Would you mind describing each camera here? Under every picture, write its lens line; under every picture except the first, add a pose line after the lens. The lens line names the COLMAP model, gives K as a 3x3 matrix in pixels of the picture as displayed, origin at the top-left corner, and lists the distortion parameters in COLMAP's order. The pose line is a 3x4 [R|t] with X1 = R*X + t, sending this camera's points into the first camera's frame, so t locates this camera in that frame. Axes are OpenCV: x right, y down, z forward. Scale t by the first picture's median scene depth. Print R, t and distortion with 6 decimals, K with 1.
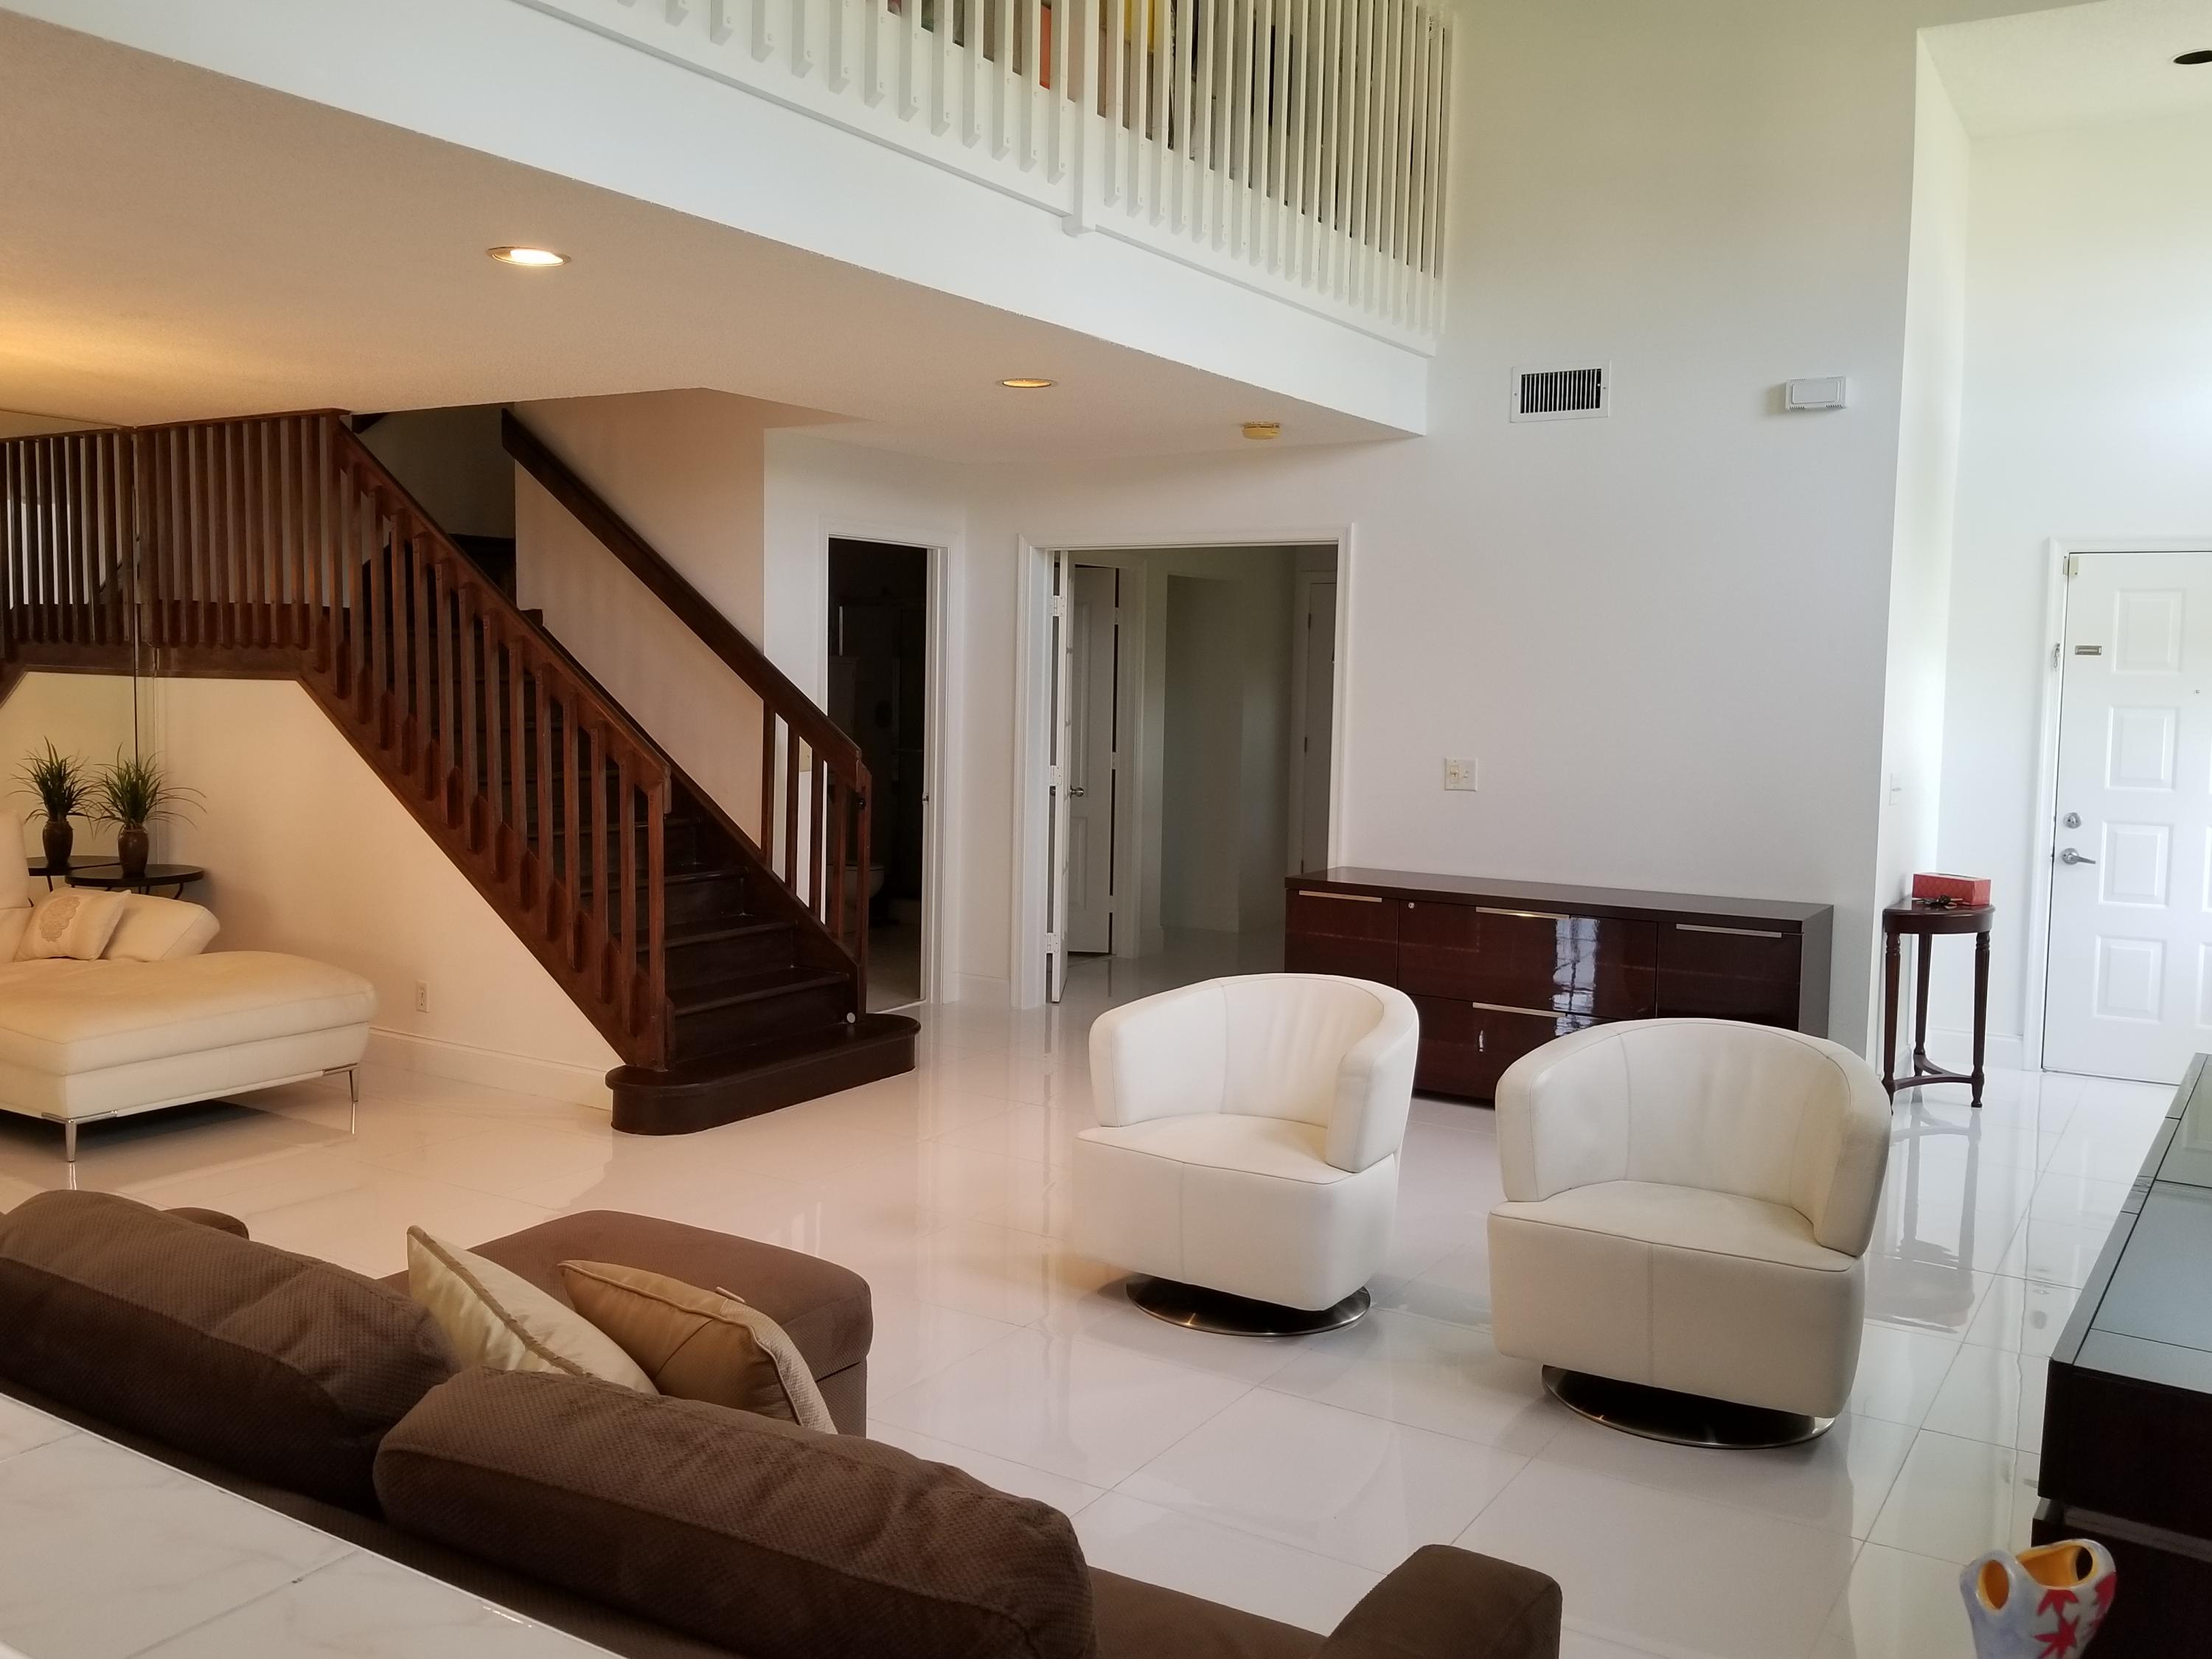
lens RADIAL K [[1801.1, 0, 1106.0], [0, 1801.1, 829.5], [0, 0, 1]] dist [0.004896, 0.002258]
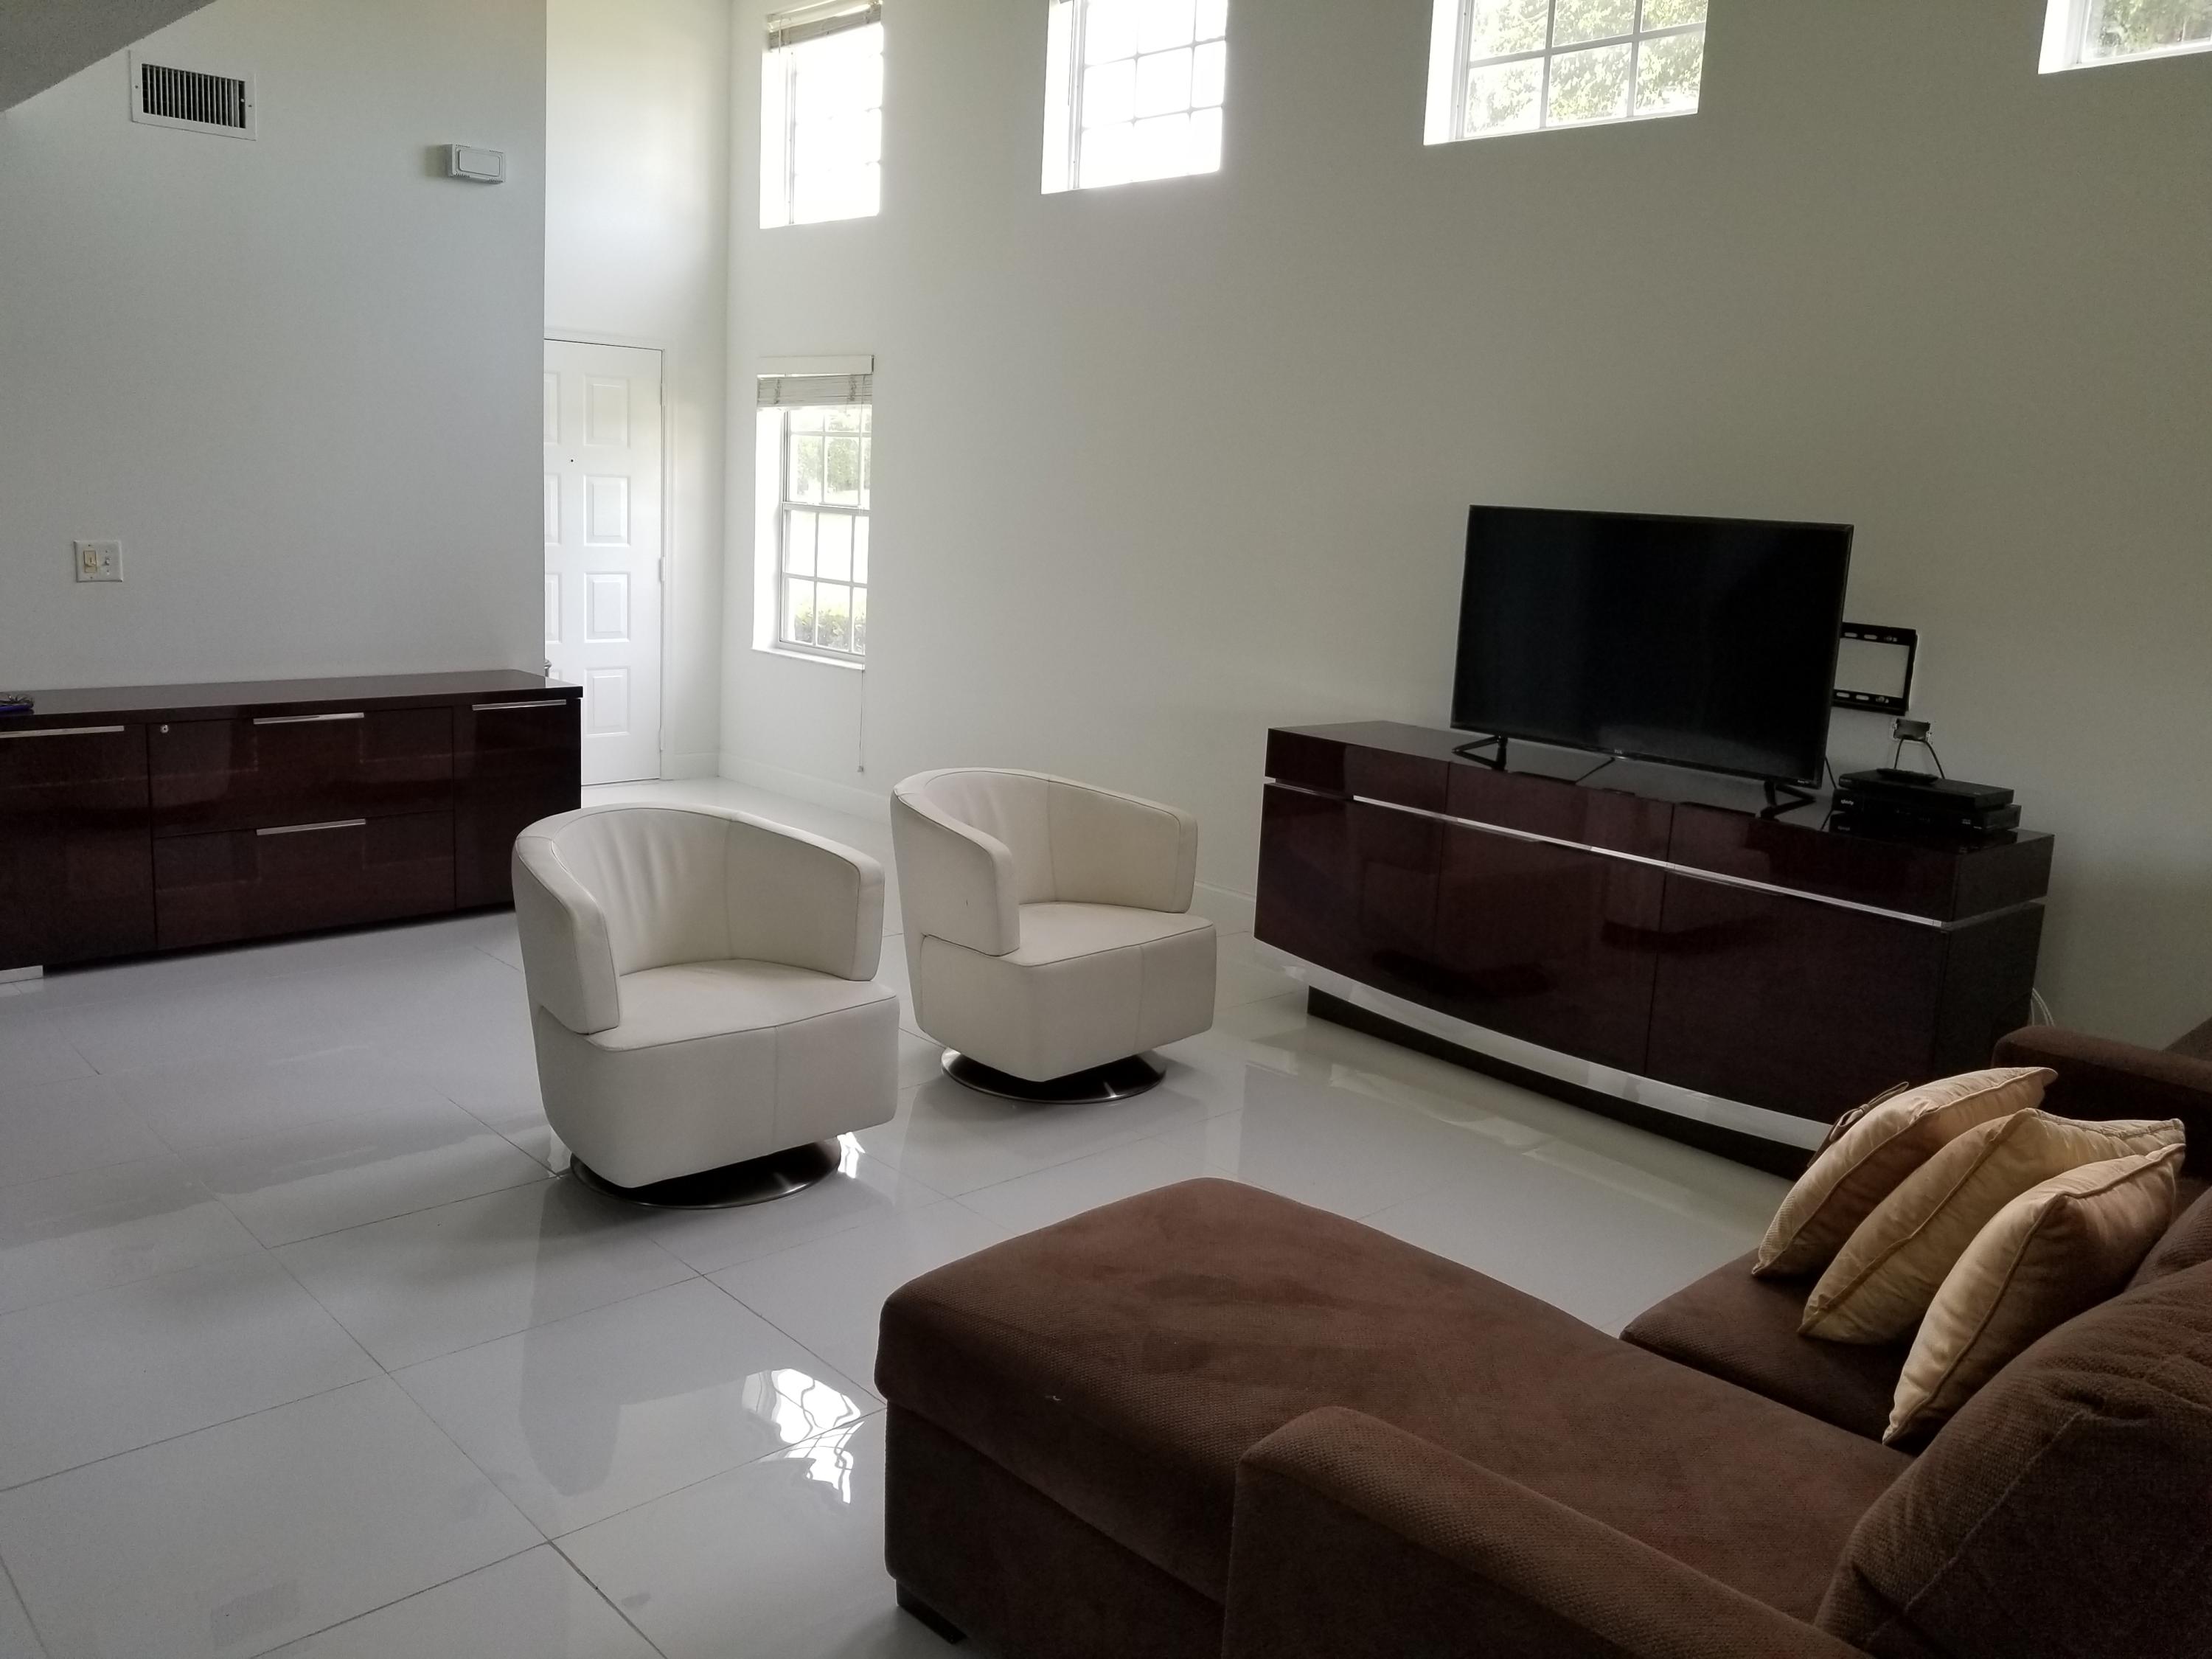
lens RADIAL K [[1664.8, 0, 1106.0], [0, 1664.8, 829.5], [0, 0, 1]] dist [-0.001243, -0.083077]
pose [[0.241019, -0.204437, 0.948744, -0.404000], [0.034137, 0.978743, 0.202229, -0.045204], [-0.969920, -0.016354, 0.242875, 0.368300]]
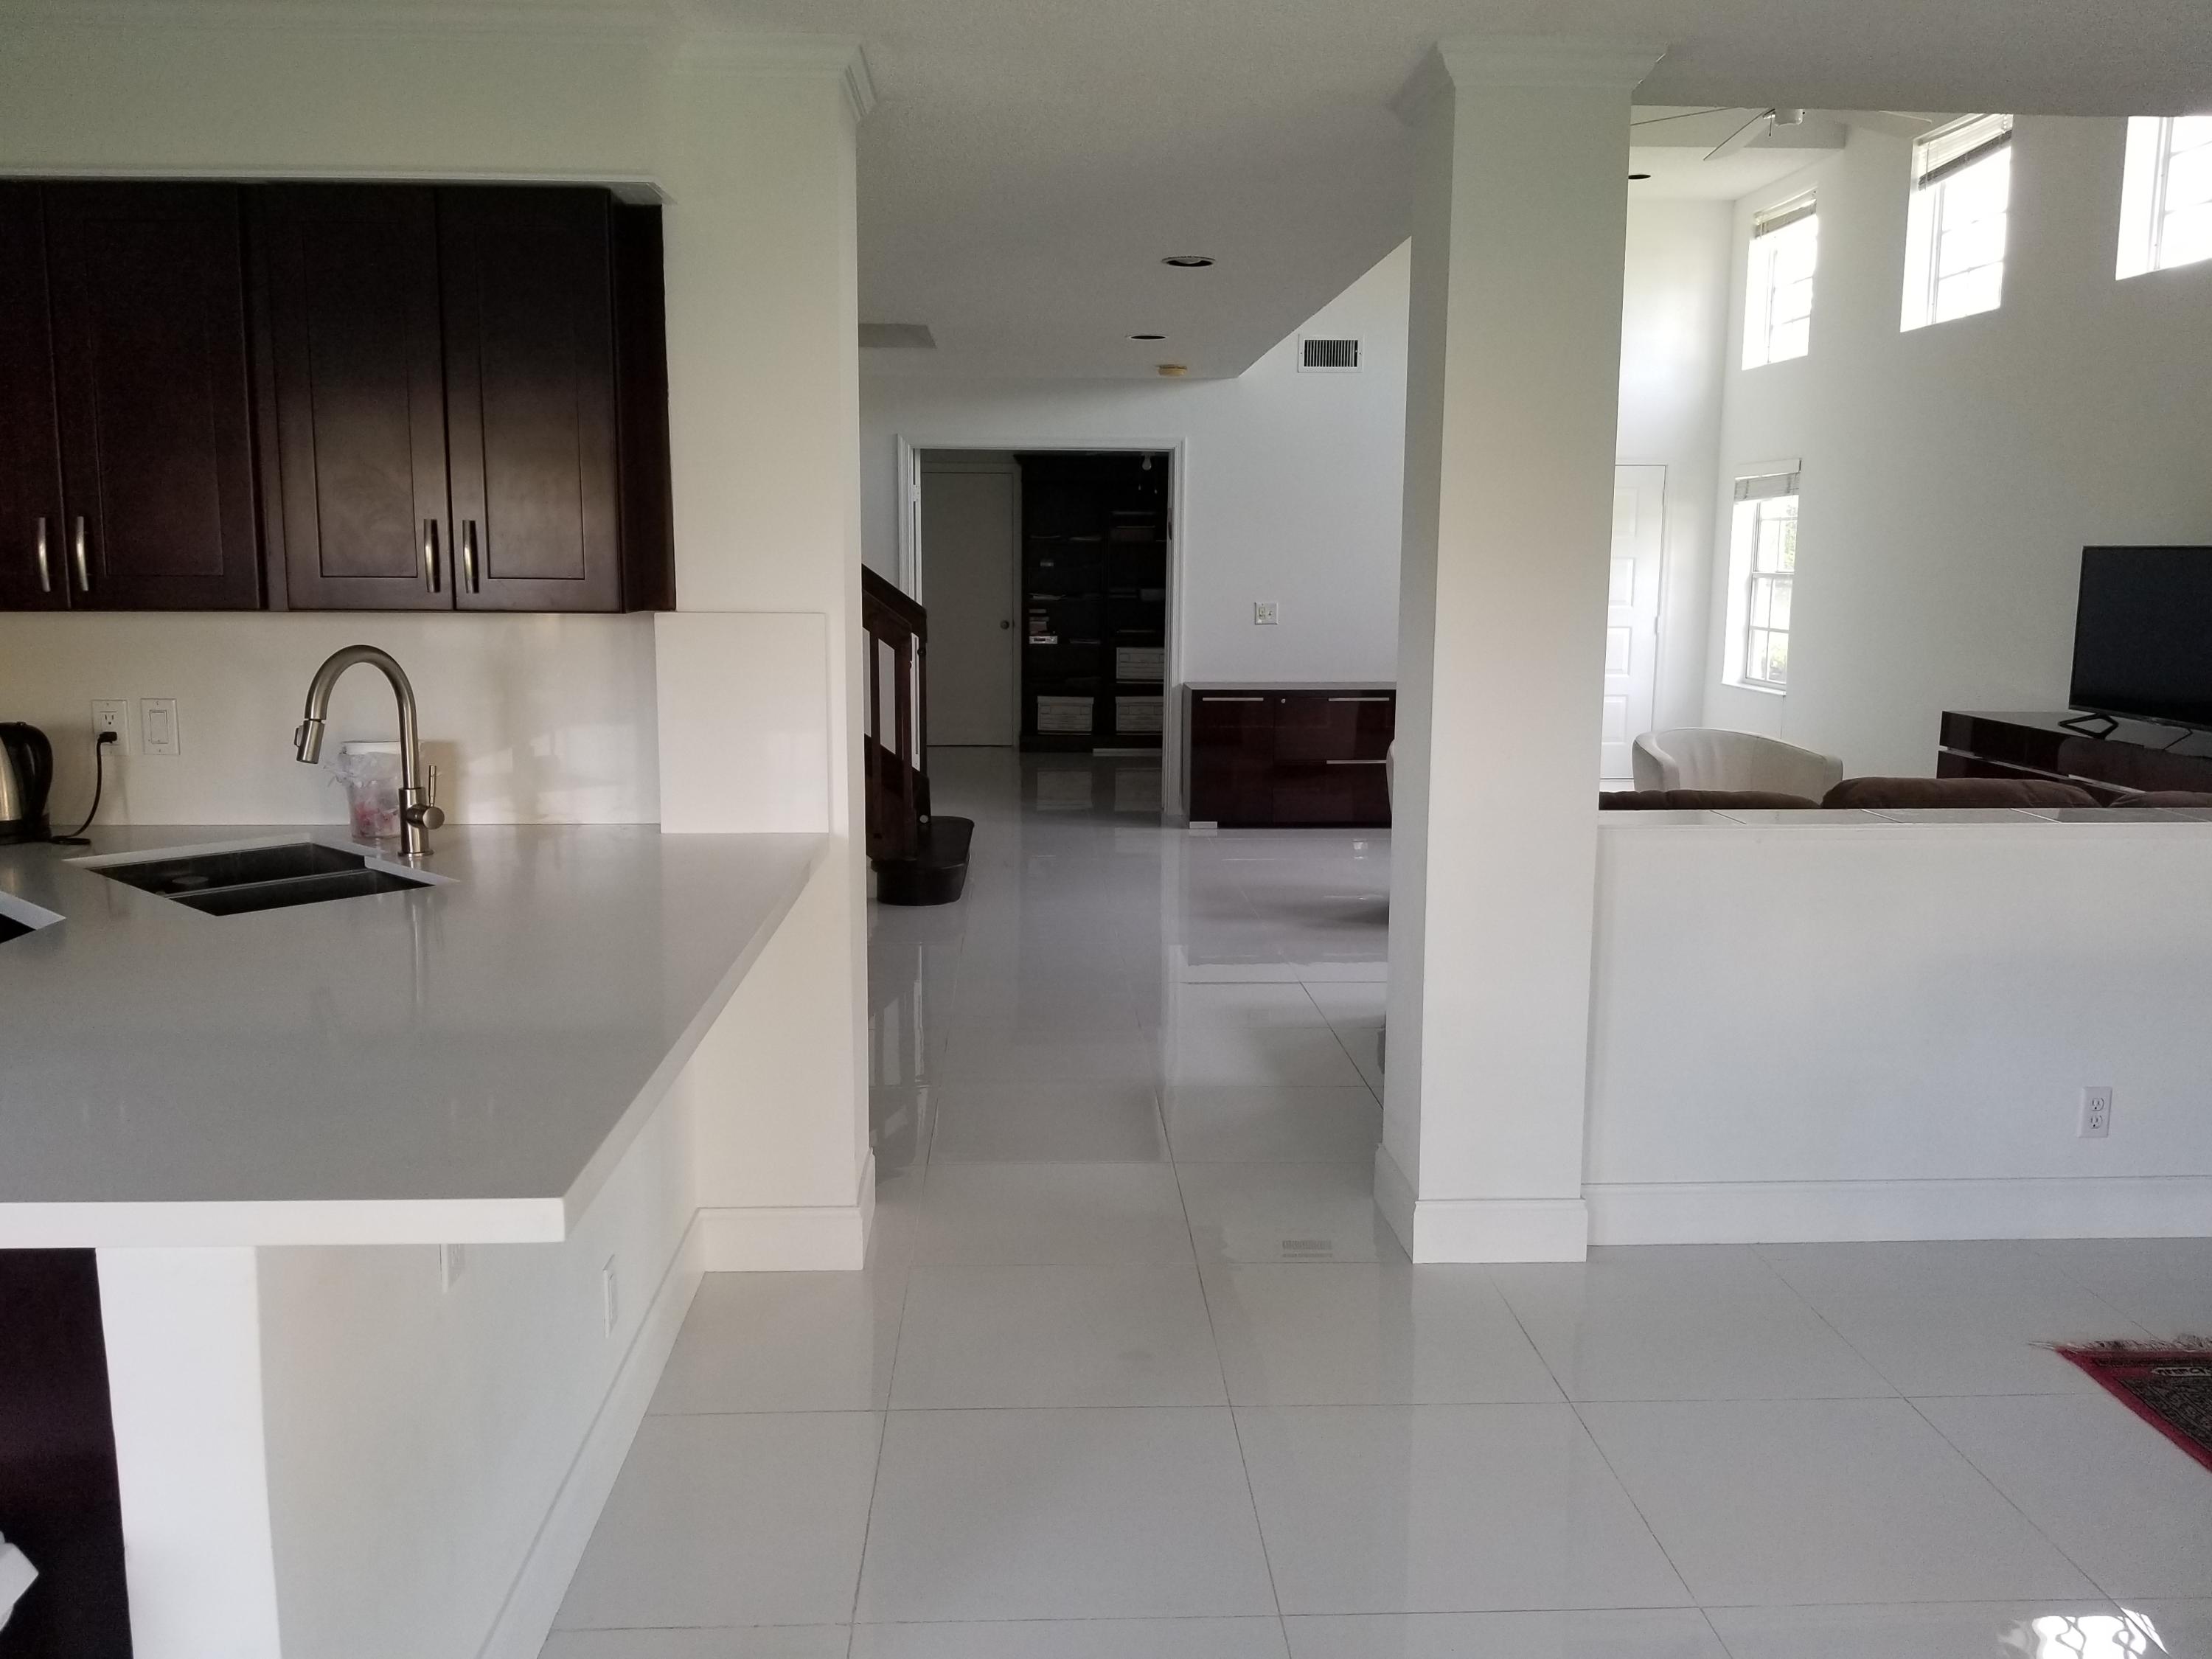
lens RADIAL K [[1801.1, 0, 1106.0], [0, 1801.1, 829.5], [0, 0, 1]] dist [0.004896, 0.002258]
pose [[0.820184, -0.105840, 0.562225, -0.734854], [0.060749, 0.993294, 0.098367, -0.007408], [-0.568866, -0.046524, 0.821114, -0.136003]]
